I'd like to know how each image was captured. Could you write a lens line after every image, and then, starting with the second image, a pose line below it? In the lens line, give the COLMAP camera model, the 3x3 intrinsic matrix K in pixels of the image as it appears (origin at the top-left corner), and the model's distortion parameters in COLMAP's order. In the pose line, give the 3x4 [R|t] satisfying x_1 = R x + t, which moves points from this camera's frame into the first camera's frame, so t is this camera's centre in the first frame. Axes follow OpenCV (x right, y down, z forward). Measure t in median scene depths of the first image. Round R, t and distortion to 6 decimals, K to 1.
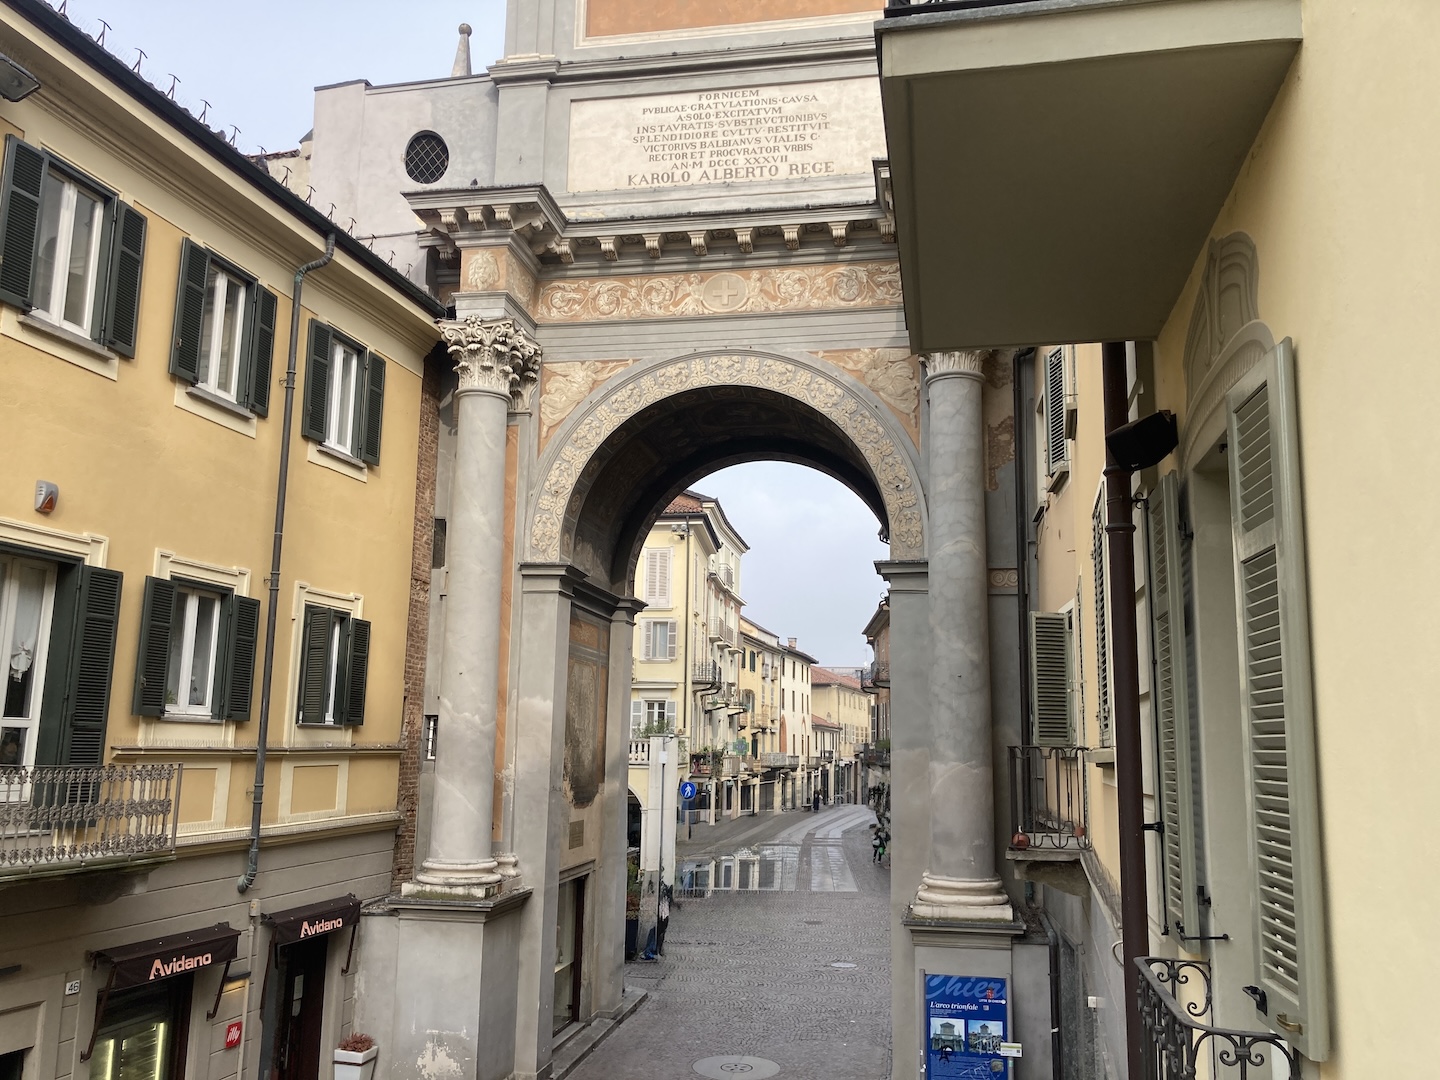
lens RADIAL K [[1175.3, 0, 700.4], [0, 1175.3, 557.9], [0, 0, 1]] dist [0.019210, 0.001482]
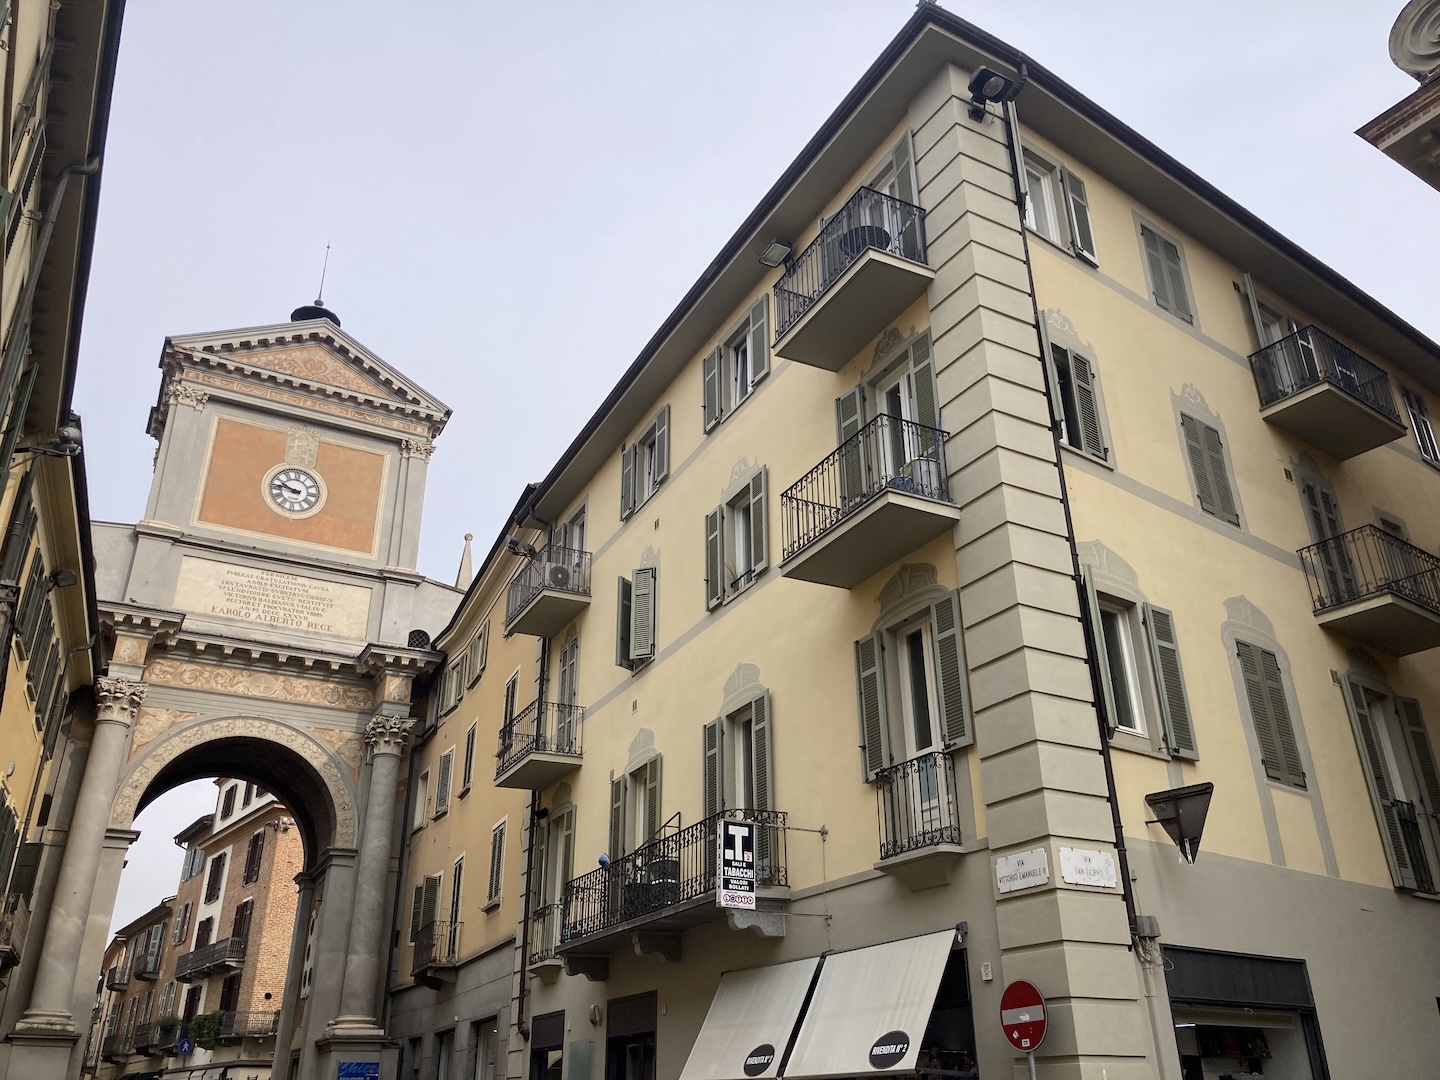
lens RADIAL K [[1175.3, 0, 700.4], [0, 1175.3, 557.9], [0, 0, 1]] dist [0.019210, 0.001482]
pose [[0.788950, 0.239121, 0.566021, -0.515985], [-0.080108, 0.953337, -0.291088, 0.059011], [-0.609214, 0.184311, 0.771290, -0.828120]]
